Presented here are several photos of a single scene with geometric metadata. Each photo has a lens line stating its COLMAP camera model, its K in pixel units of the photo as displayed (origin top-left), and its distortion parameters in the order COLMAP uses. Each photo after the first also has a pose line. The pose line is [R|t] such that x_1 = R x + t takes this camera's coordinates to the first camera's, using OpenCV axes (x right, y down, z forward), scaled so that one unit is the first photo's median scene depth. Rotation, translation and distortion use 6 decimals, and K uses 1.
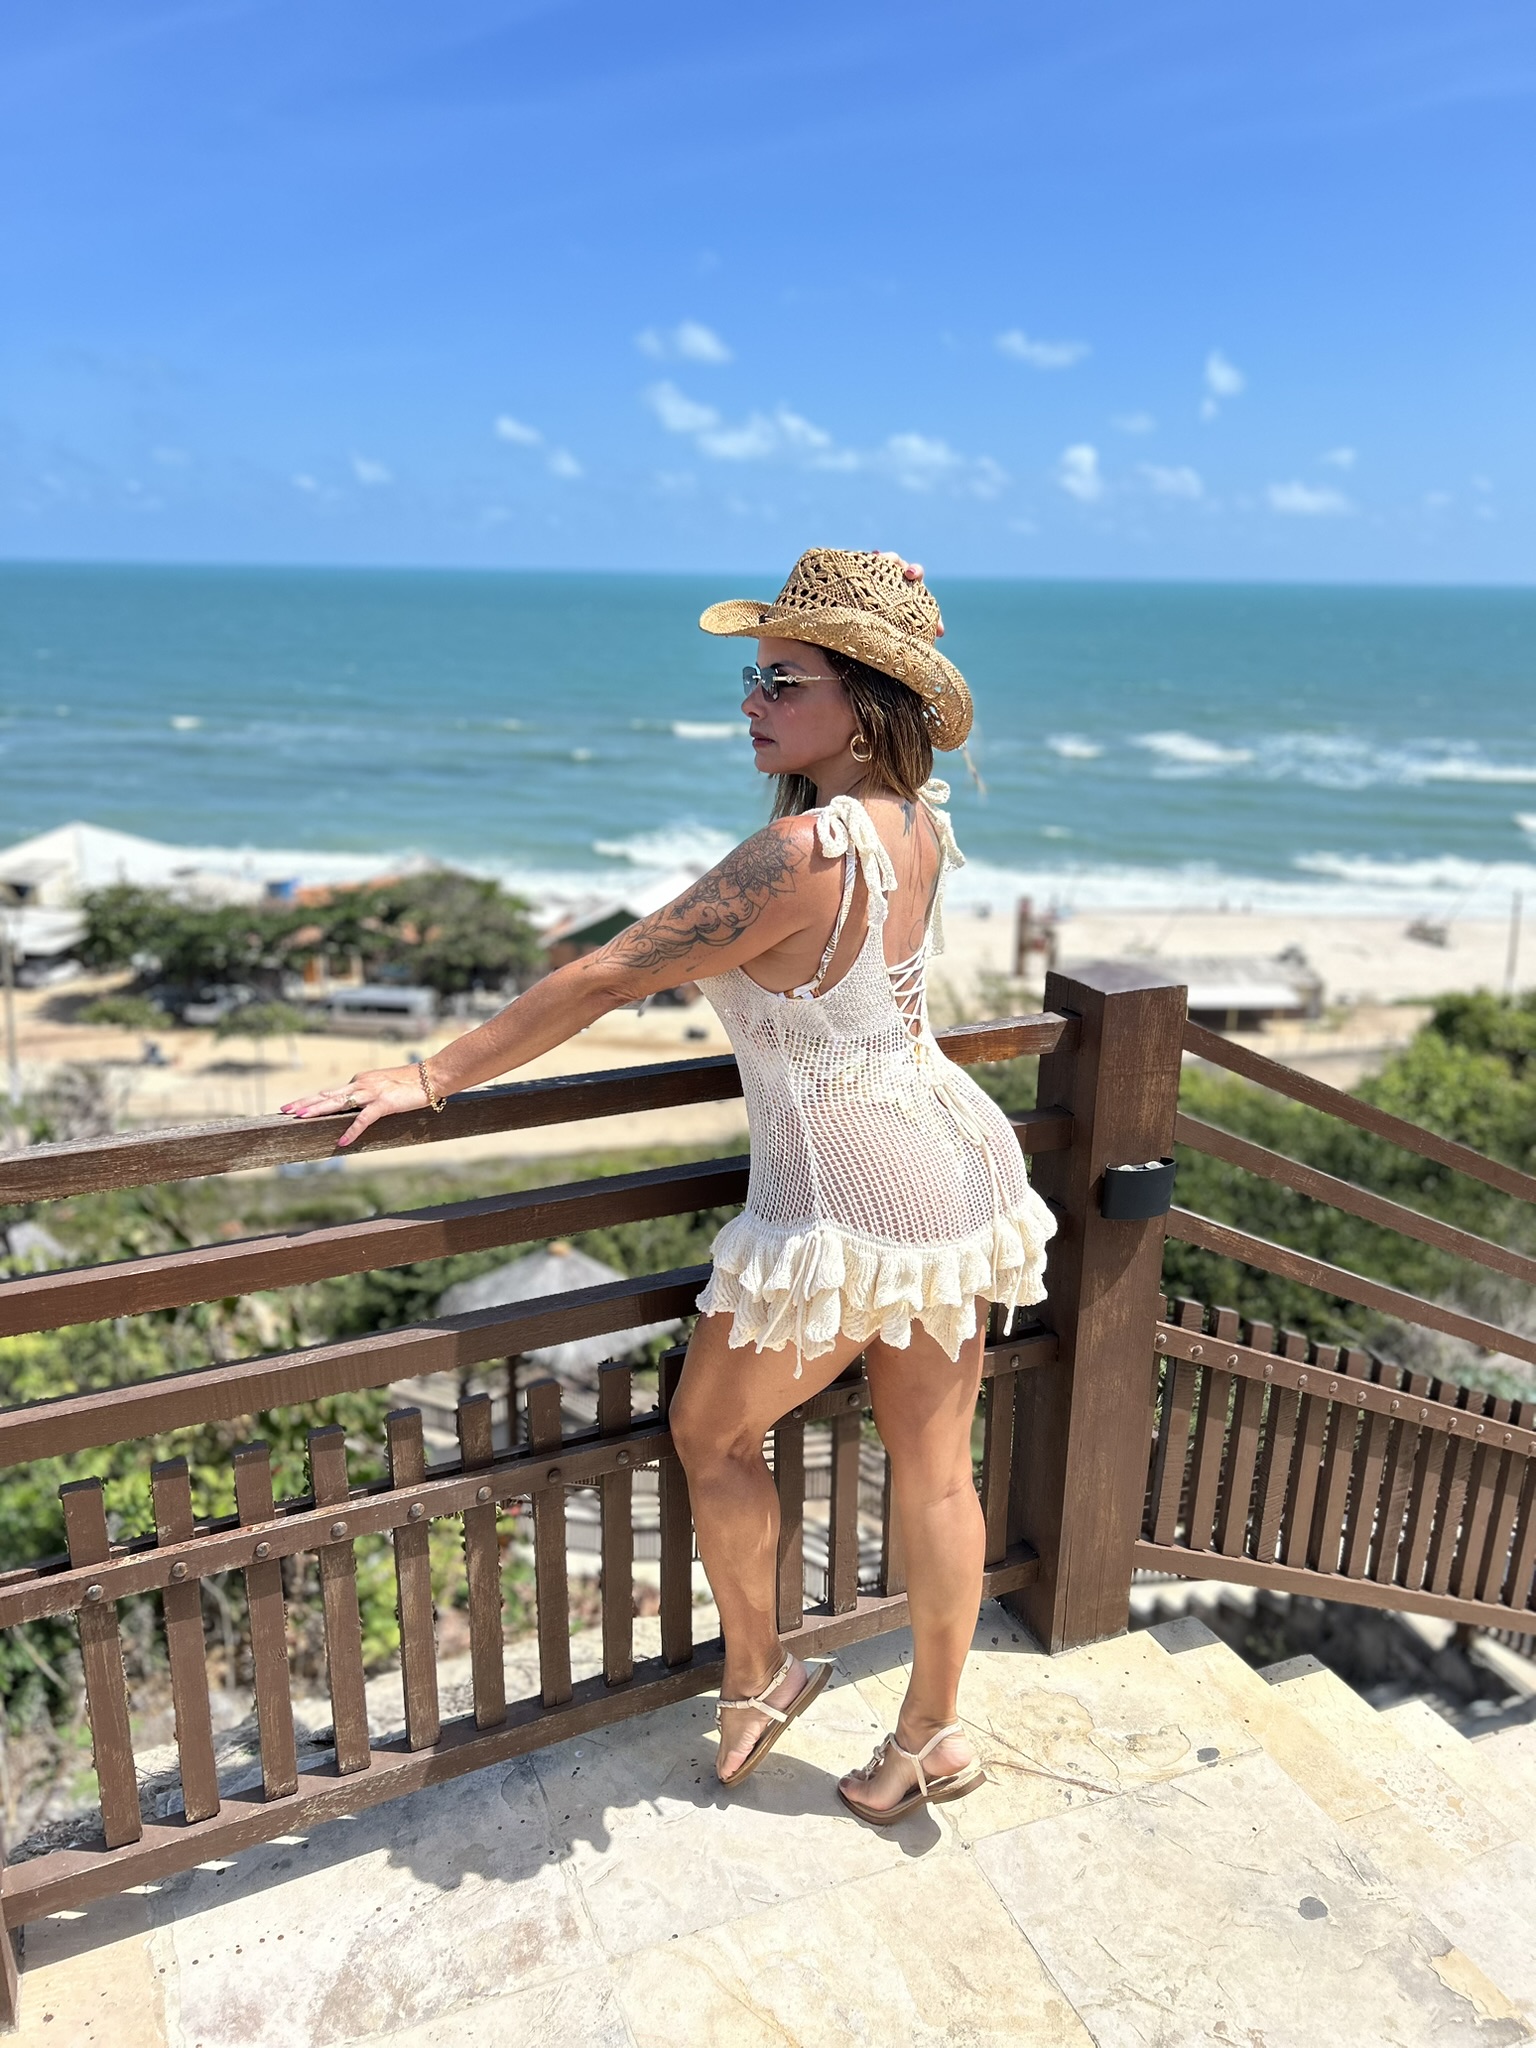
lens RADIAL K [[1564.2, 0, 775.9], [0, 1564.2, 1031.8], [0, 0, 1]] dist [0.045886, -0.054805]
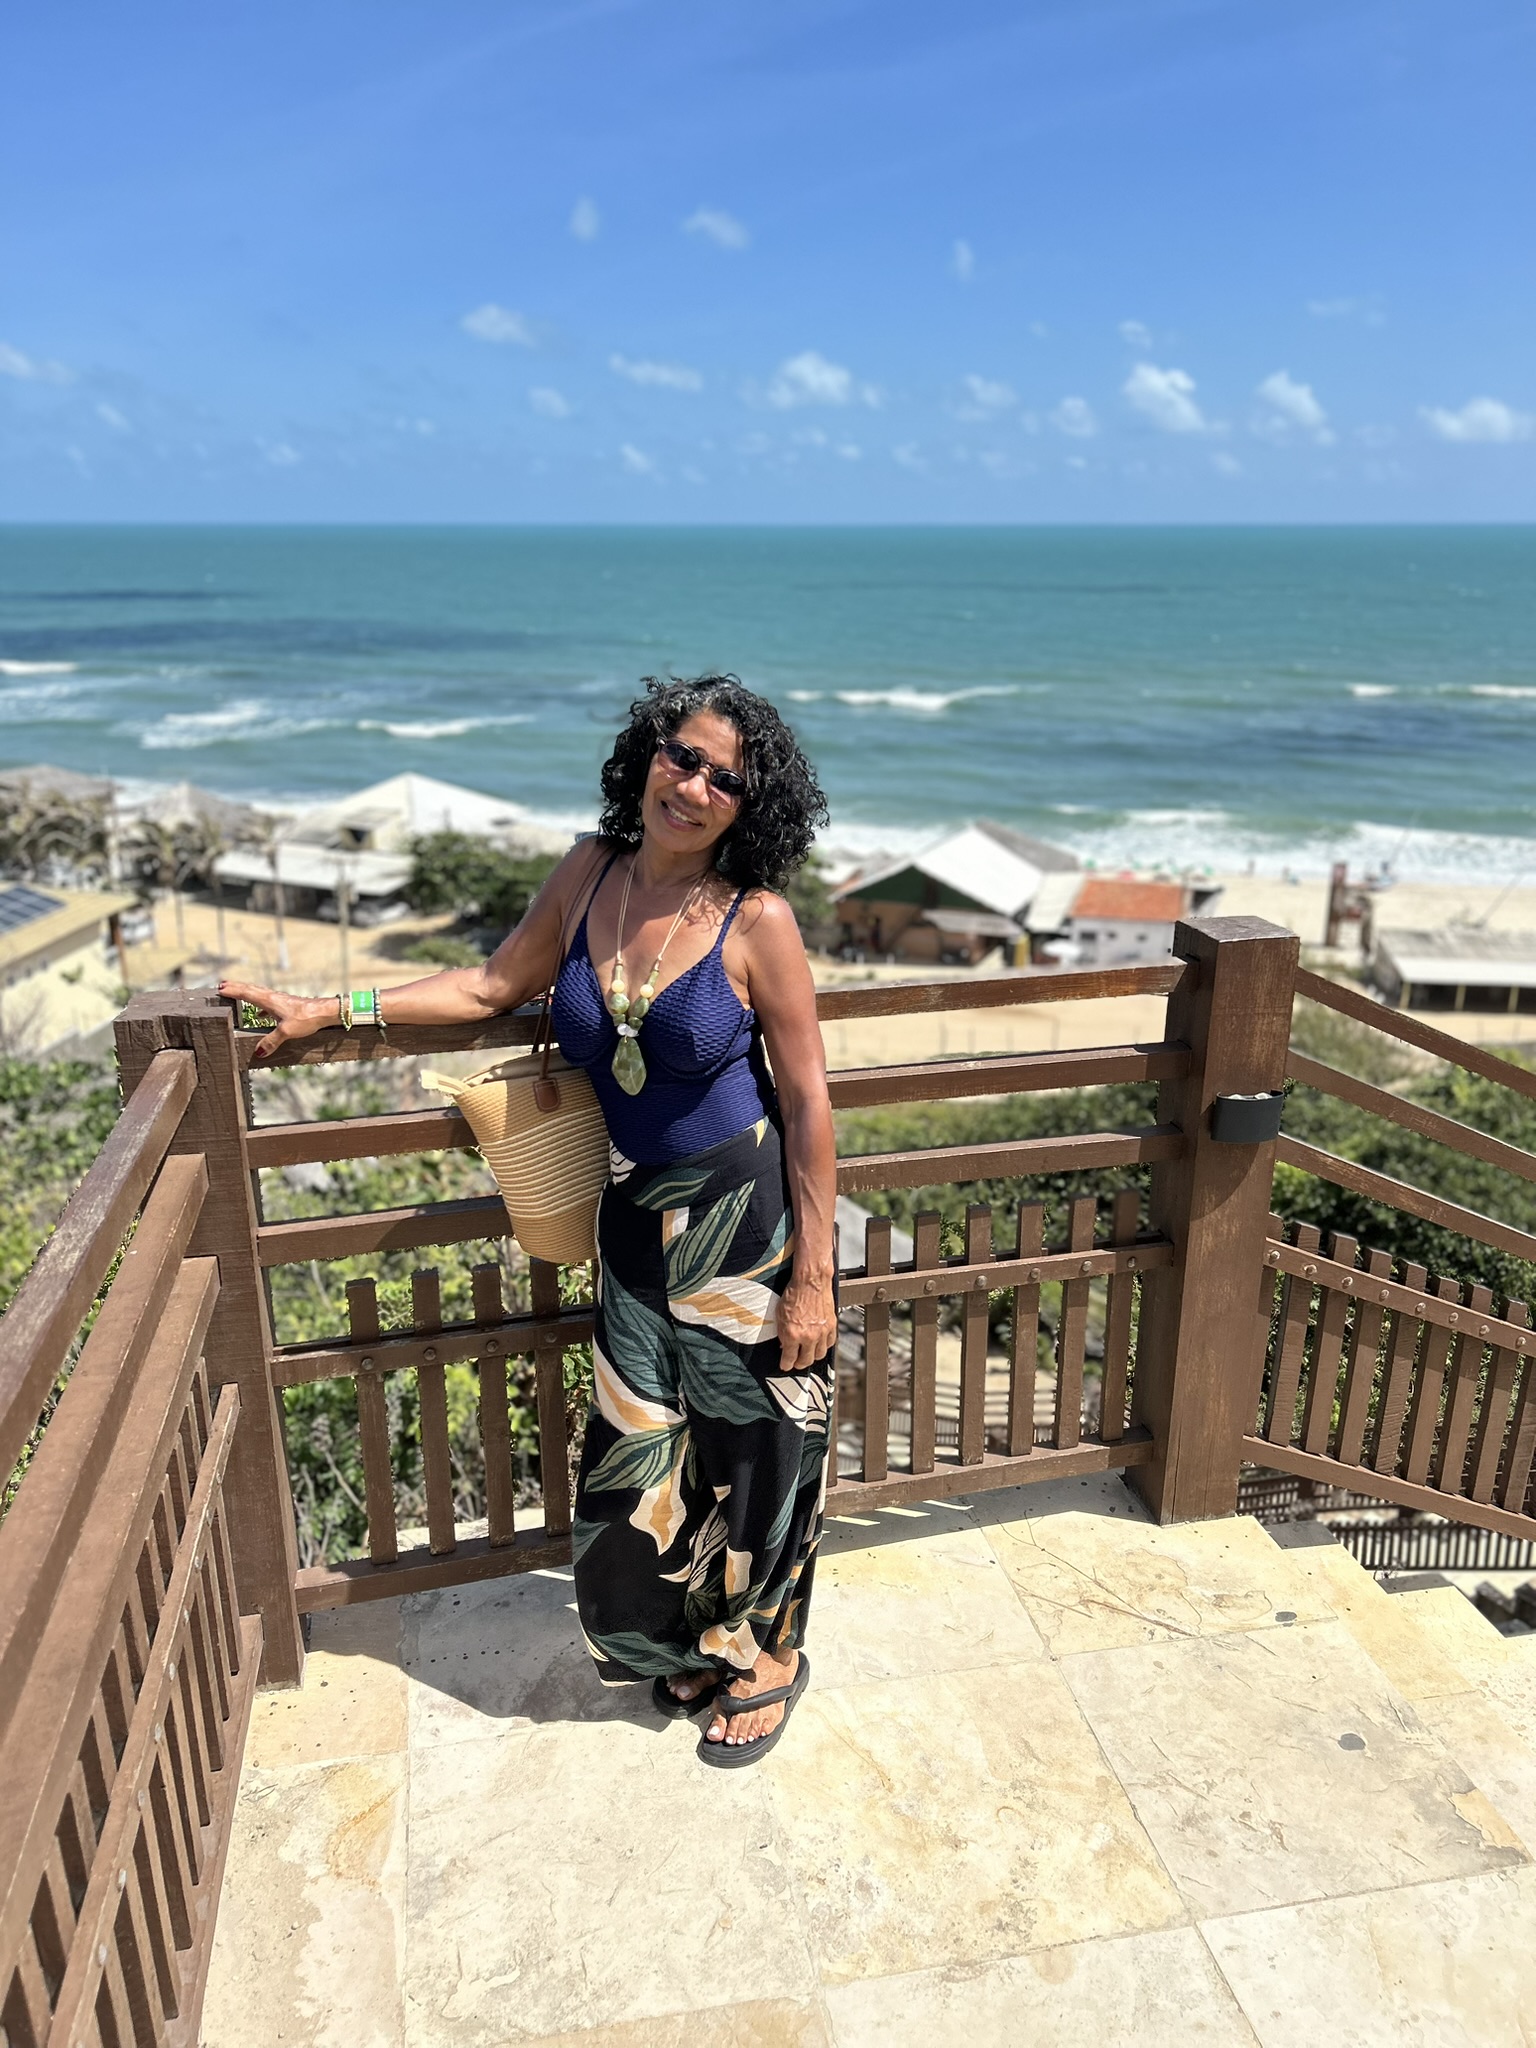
lens RADIAL K [[1564.2, 0, 765.5], [0, 1564.2, 1039.8], [0, 0, 1]] dist [0.045886, -0.054805]
pose [[0.980933, 0.046699, -0.188651, 0.070457], [-0.040718, 0.998541, 0.035461, 0.013251], [0.190032, -0.027103, 0.981404, -0.119597]]
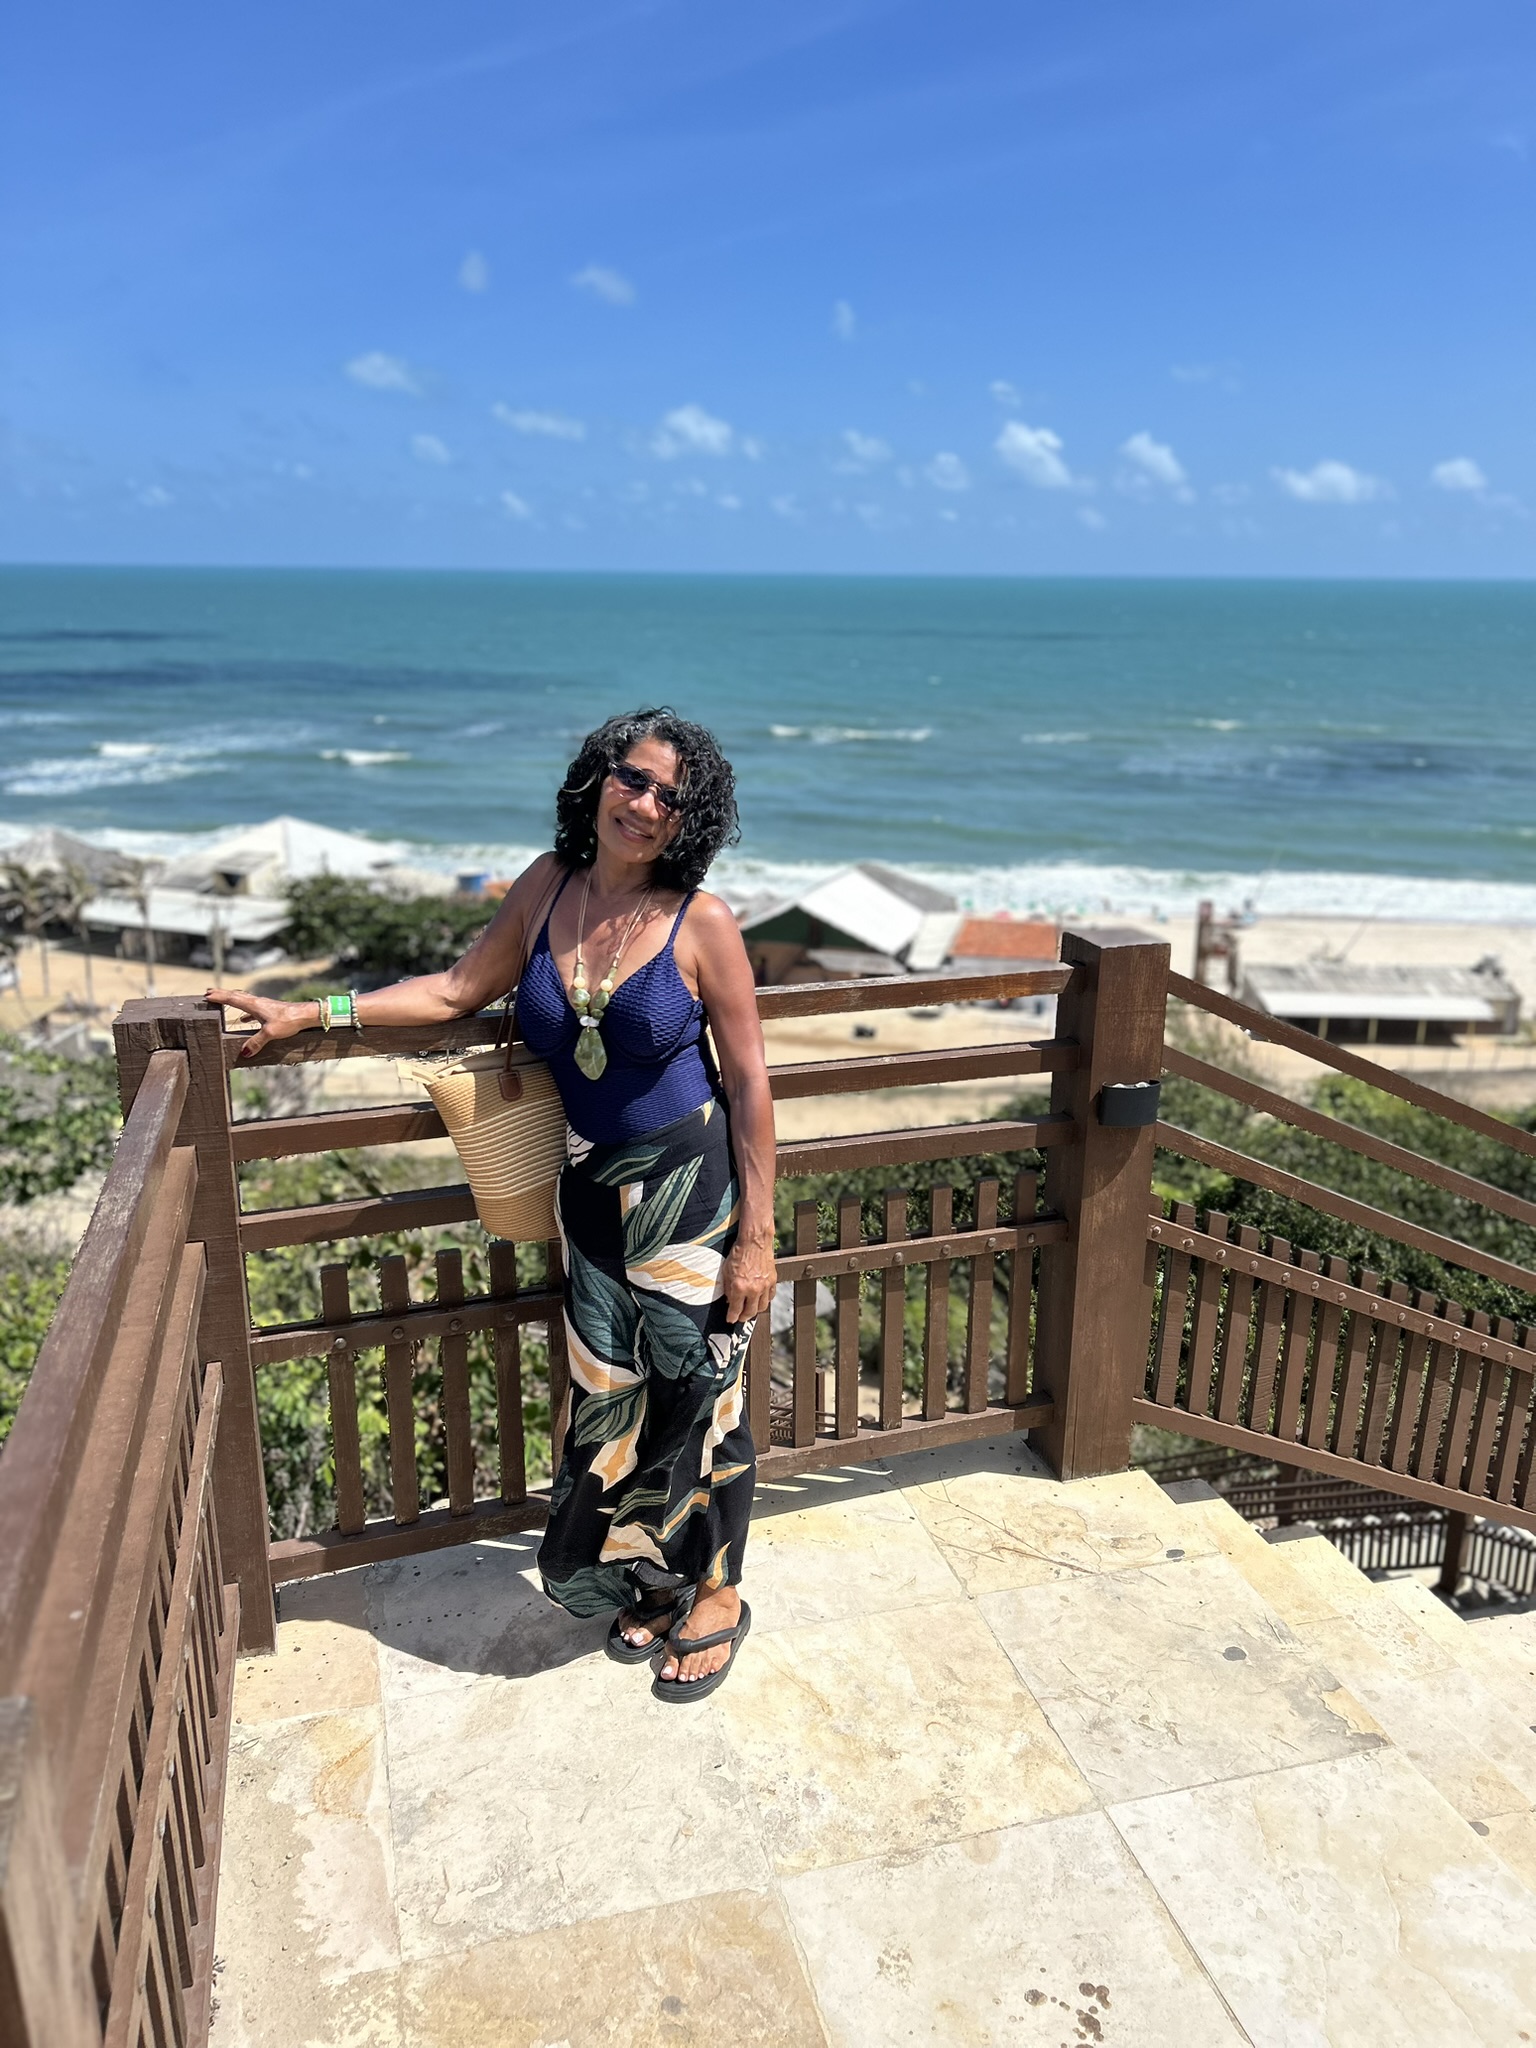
lens RADIAL K [[1564.2, 0, 777.0], [0, 1564.2, 1038.2], [0, 0, 1]] dist [0.045886, -0.054805]
pose [[0.993585, 0.026751, -0.109880, 0.059101], [-0.026347, 0.999640, 0.005121, 0.033538], [0.109978, -0.002193, 0.993932, -0.198390]]
